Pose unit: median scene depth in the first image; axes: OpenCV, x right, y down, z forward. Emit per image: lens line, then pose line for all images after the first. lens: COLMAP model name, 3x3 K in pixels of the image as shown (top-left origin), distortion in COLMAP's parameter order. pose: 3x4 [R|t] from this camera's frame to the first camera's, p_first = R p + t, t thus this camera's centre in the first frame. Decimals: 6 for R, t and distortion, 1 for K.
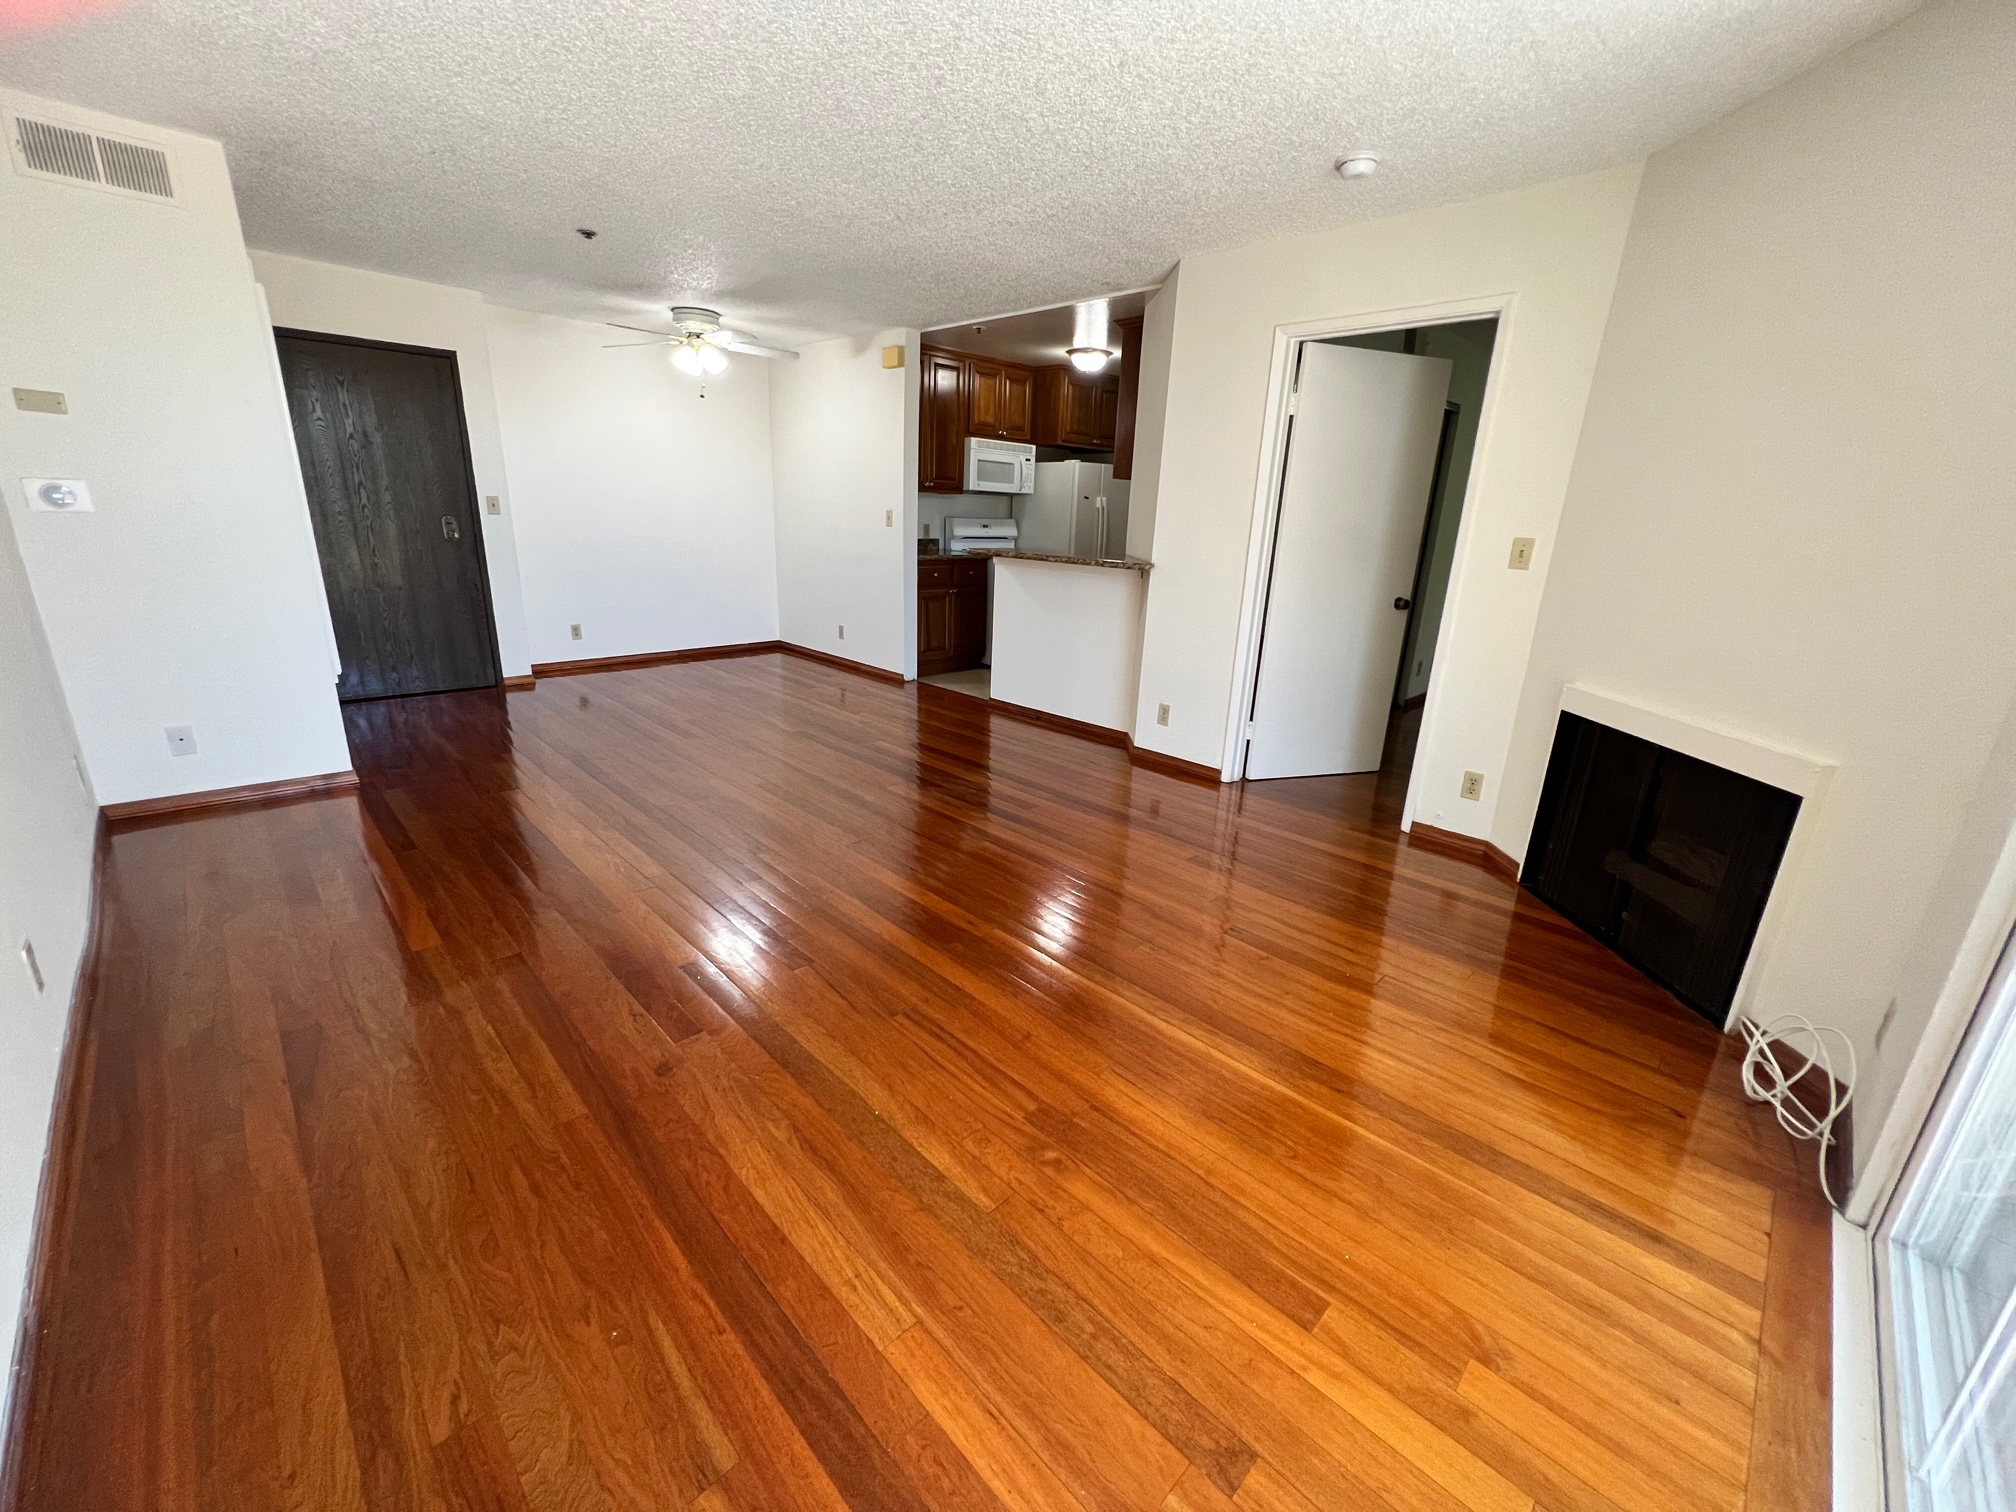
lens RADIAL K [[810.2, 0, 998.6], [0, 810.2, 749.6], [0, 0, 1]] dist [0.000914, -0.000271]
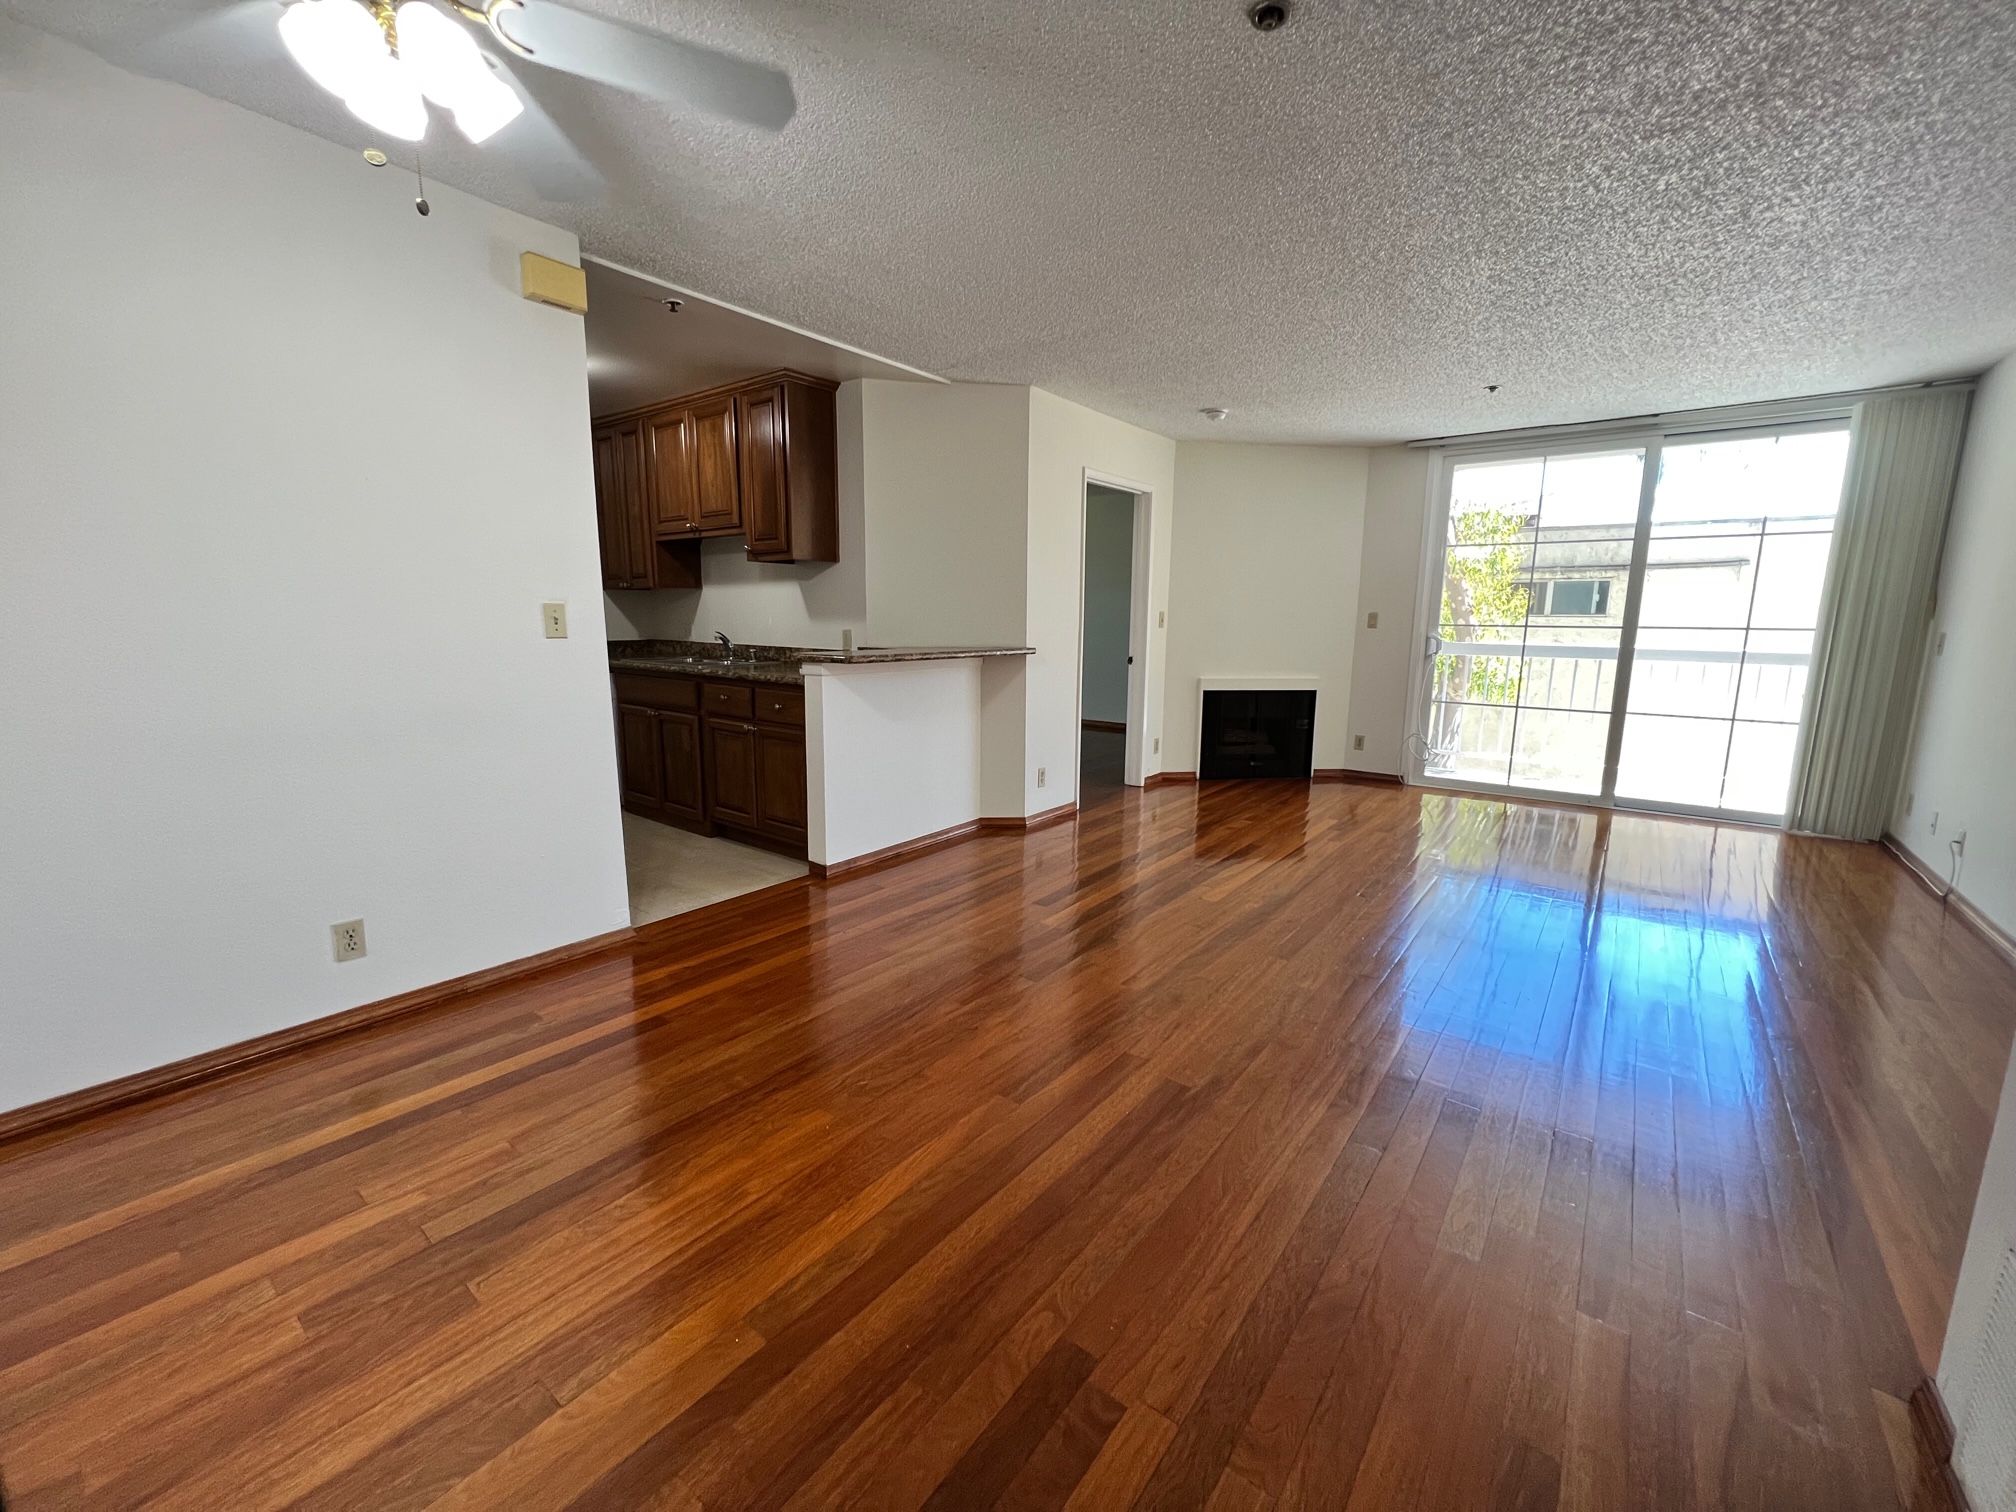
lens RADIAL K [[810.2, 0, 998.6], [0, 810.2, 749.6], [0, 0, 1]] dist [0.000914, -0.000271]
pose [[-0.127700, -0.202912, 0.970834, -0.883867], [0.269716, 0.934854, 0.230869, -0.360057], [-0.954435, 0.291332, -0.064652, 1.136428]]
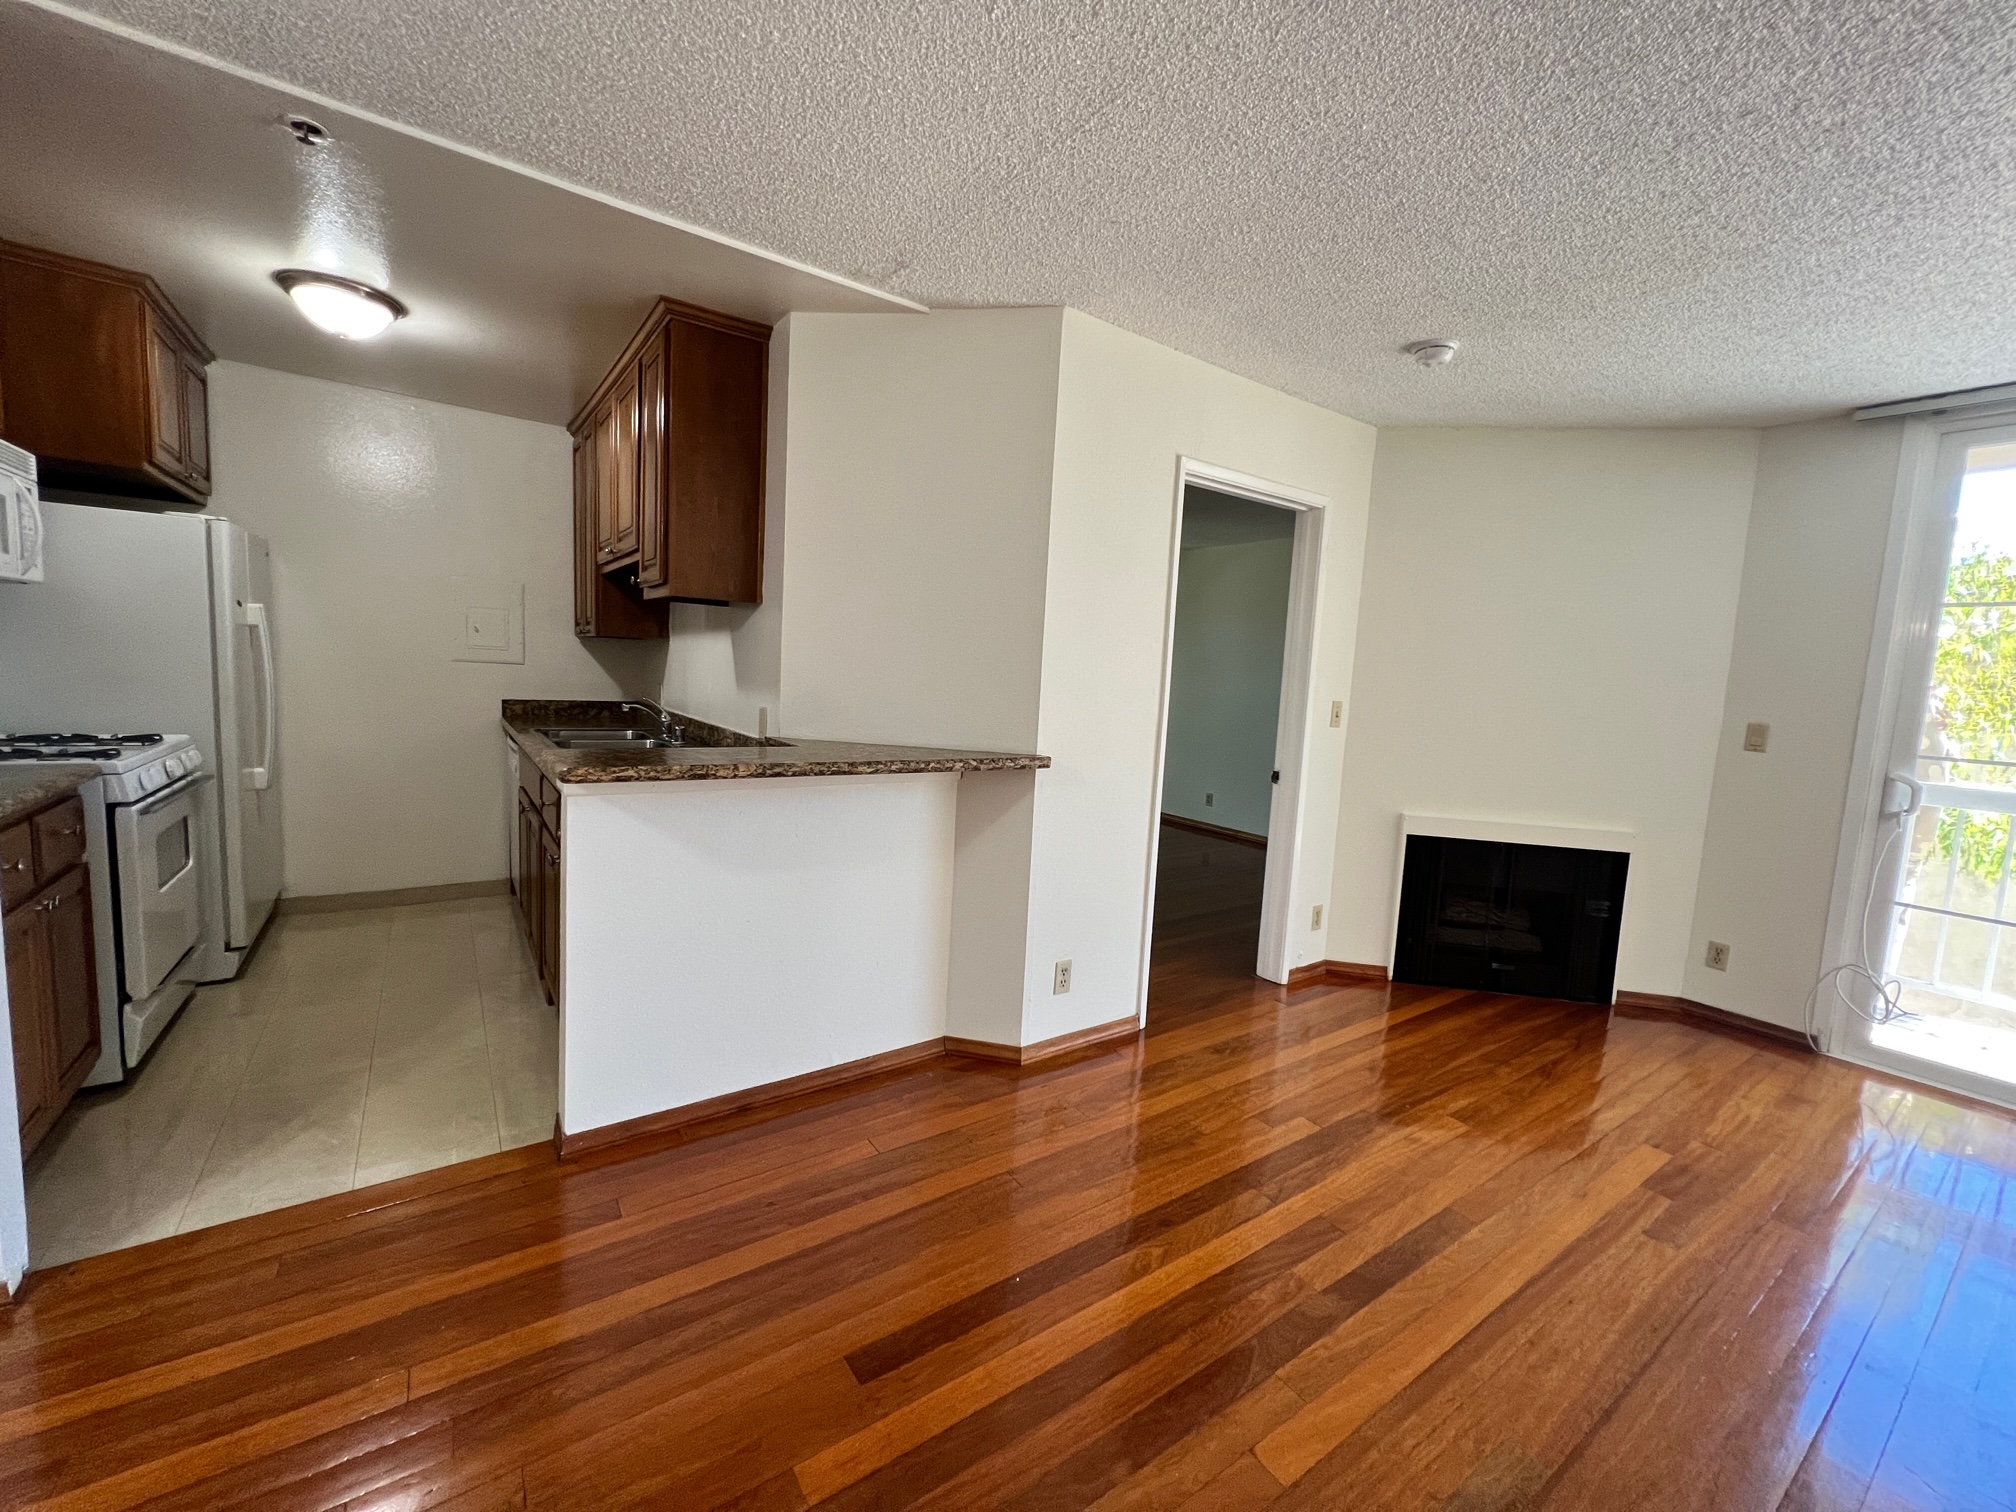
lens RADIAL K [[810.2, 0, 998.6], [0, 810.2, 749.6], [0, 0, 1]] dist [0.000914, -0.000271]
pose [[0.170072, -0.126574, 0.977269, -0.425089], [0.235812, 0.968131, 0.084352, -0.292198], [-0.956801, 0.216105, 0.194500, 0.898066]]
